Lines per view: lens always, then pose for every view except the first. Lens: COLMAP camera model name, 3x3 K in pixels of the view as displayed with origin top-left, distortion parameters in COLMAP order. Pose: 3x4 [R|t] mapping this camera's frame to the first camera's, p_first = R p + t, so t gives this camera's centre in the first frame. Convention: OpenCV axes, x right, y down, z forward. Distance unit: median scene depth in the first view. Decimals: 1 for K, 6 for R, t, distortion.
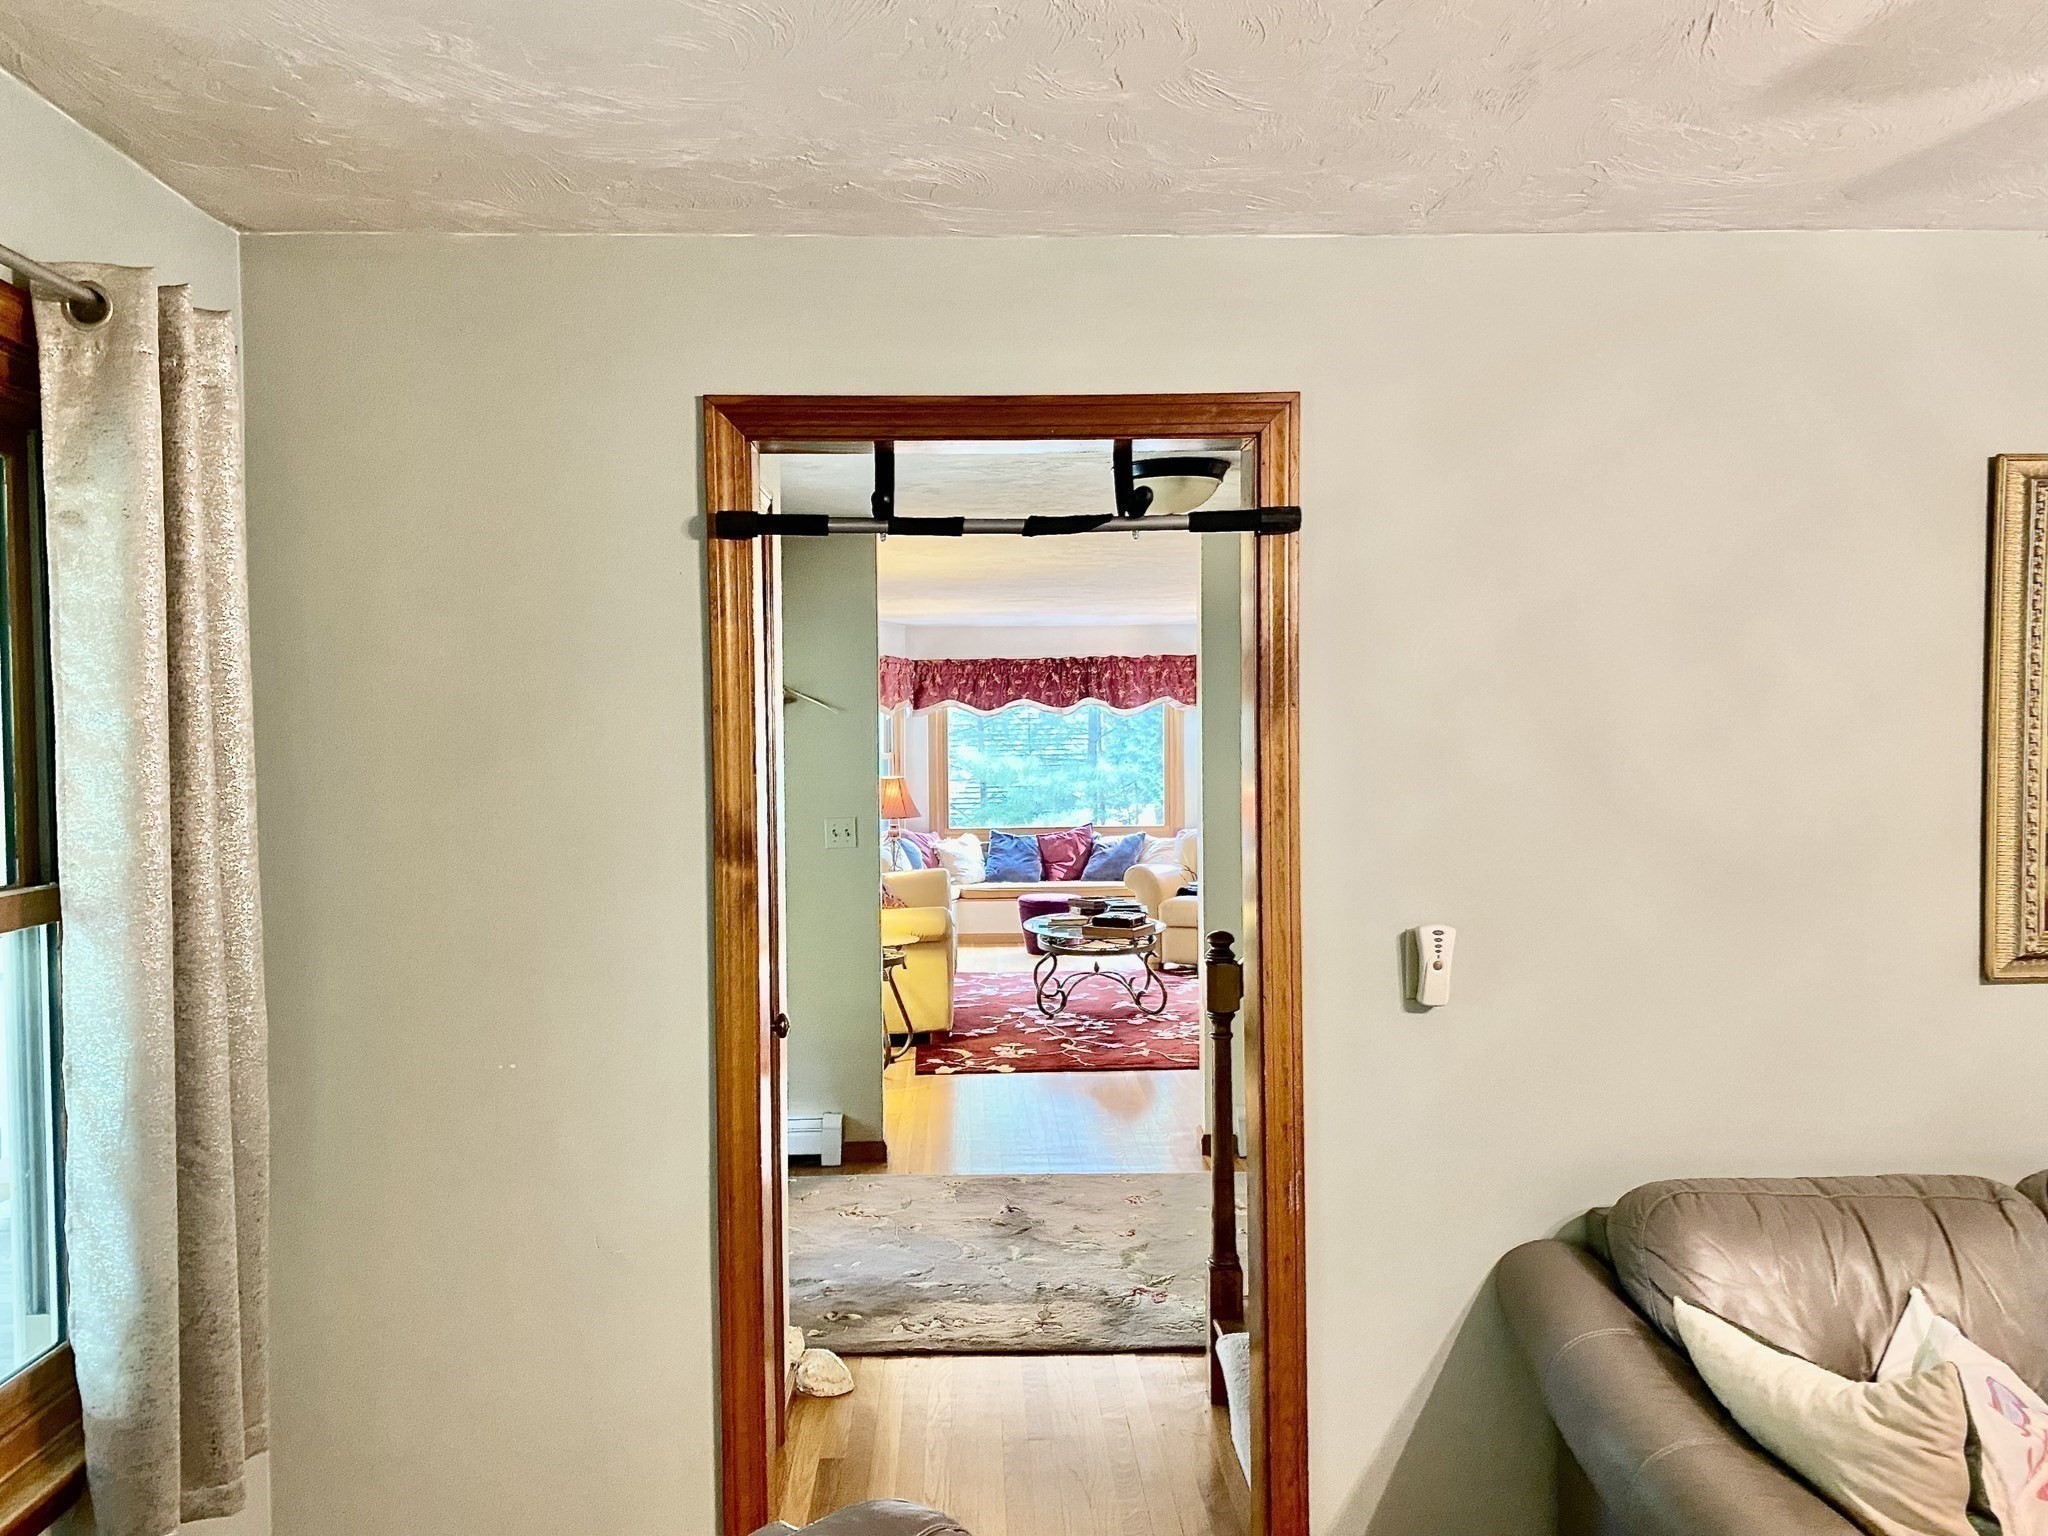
lens RADIAL K [[1539.6, 0, 1023.3], [0, 1539.6, 771.1], [0, 0, 1]] dist [0.075923, 0.000460]
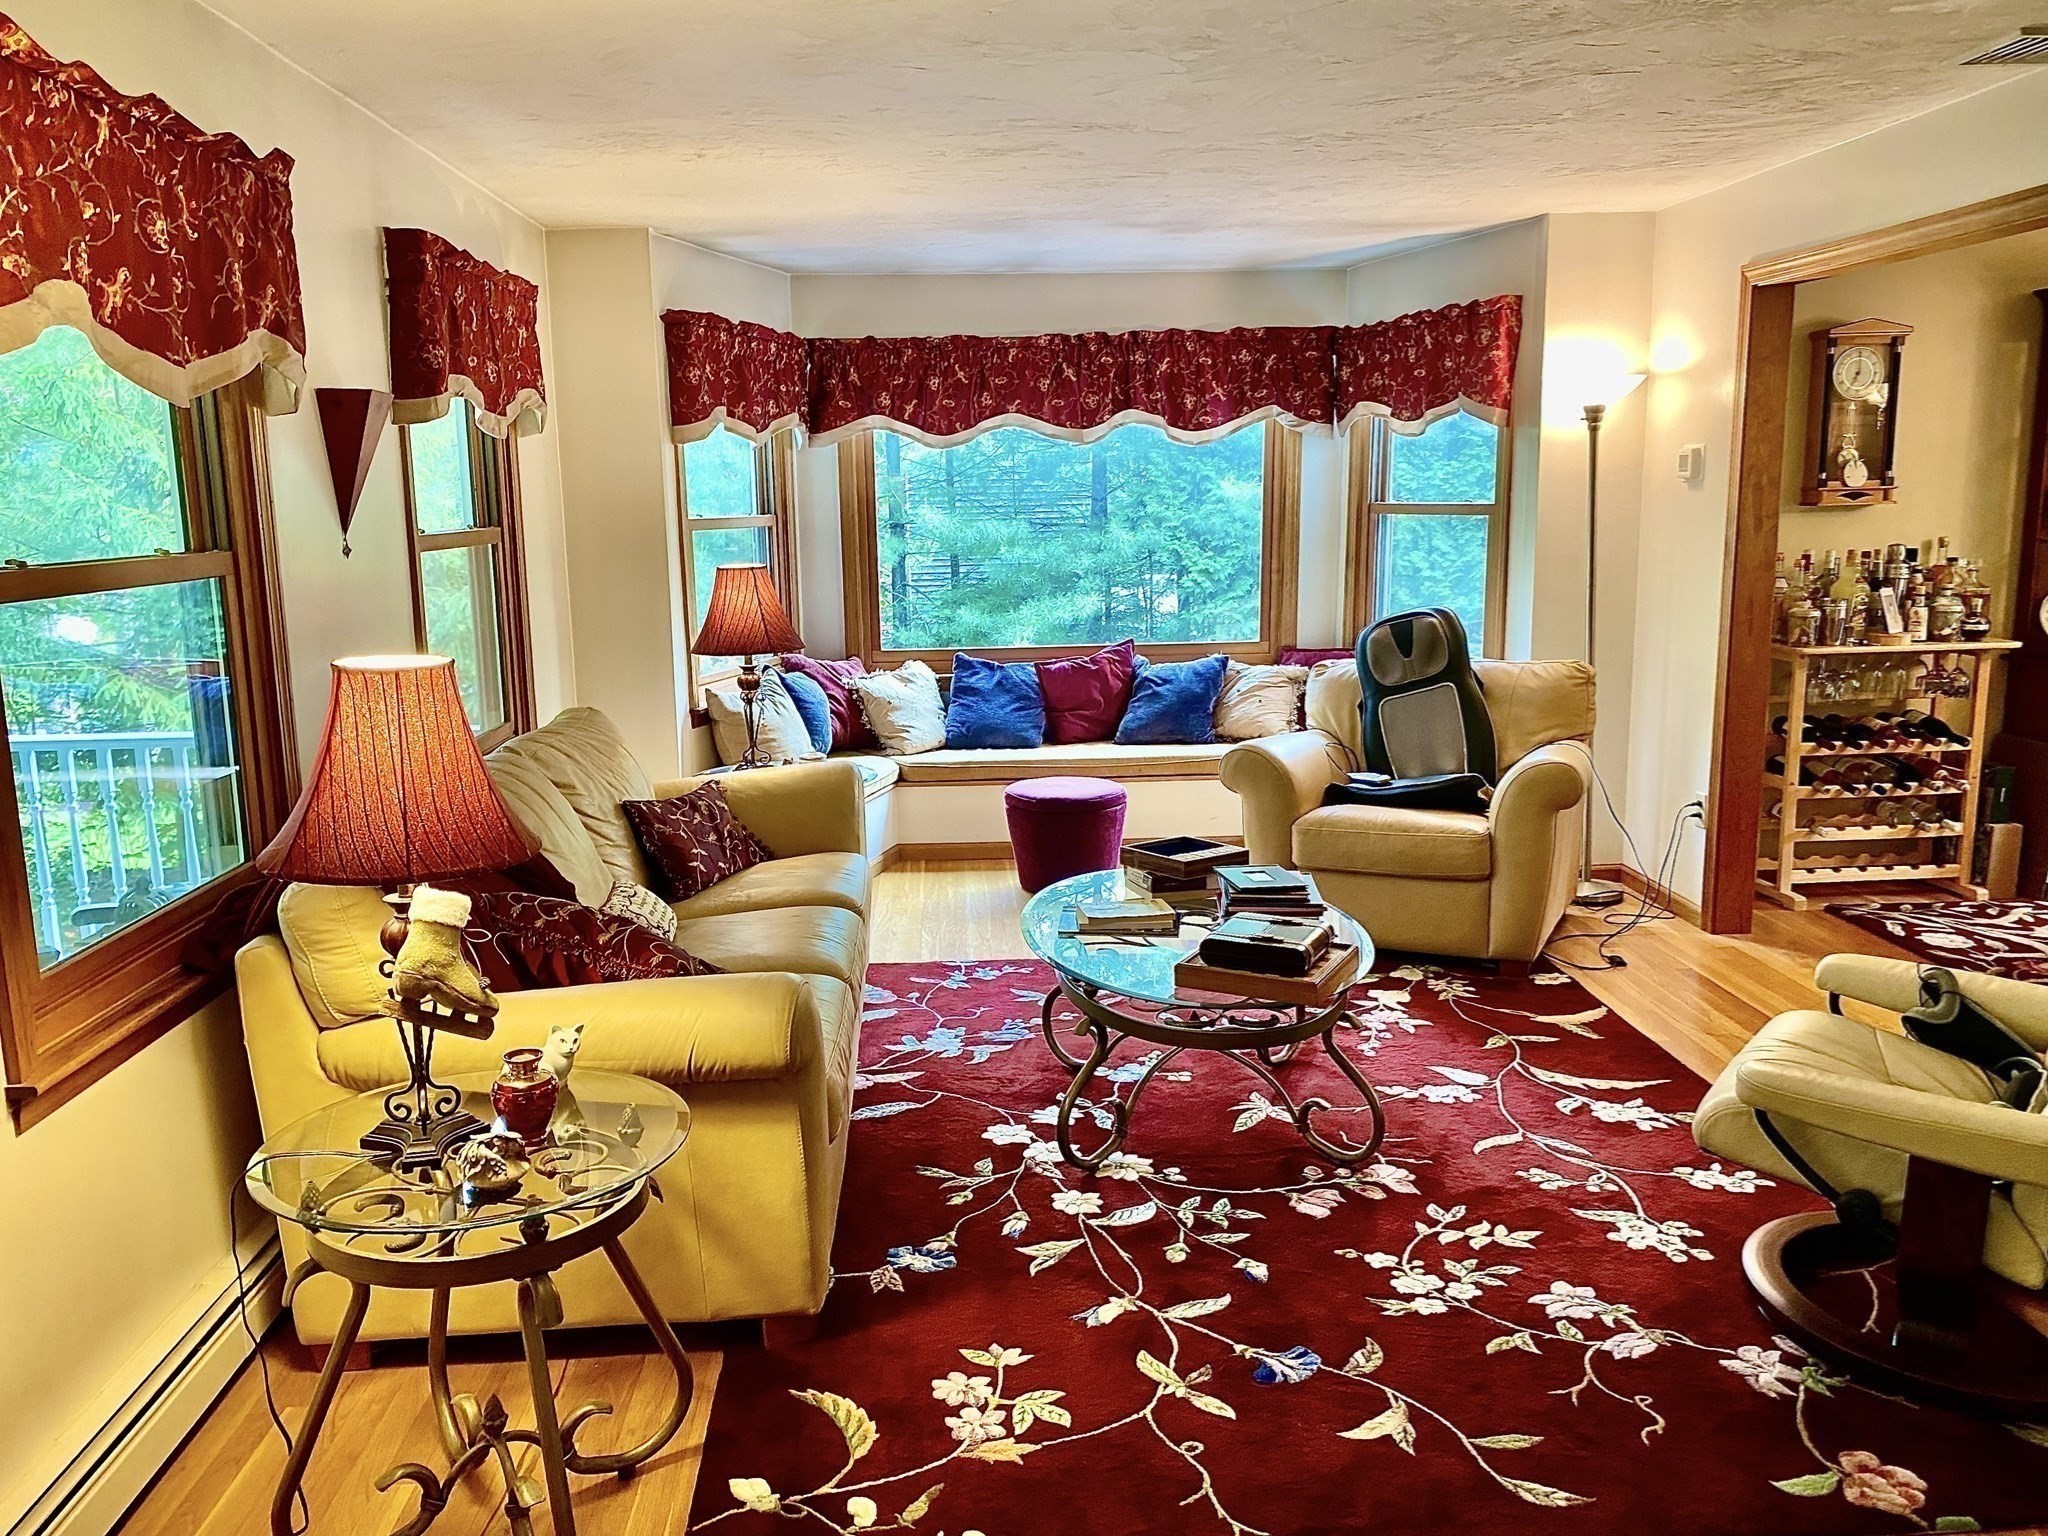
lens RADIAL K [[1539.6, 0, 1023.3], [0, 1539.6, 778.6], [0, 0, 1]] dist [0.075923, 0.000460]
pose [[0.999908, -0.008082, 0.010860, -0.002357], [0.006296, 0.987818, 0.155487, -0.003856], [-0.011985, -0.155405, 0.987778, 0.436847]]
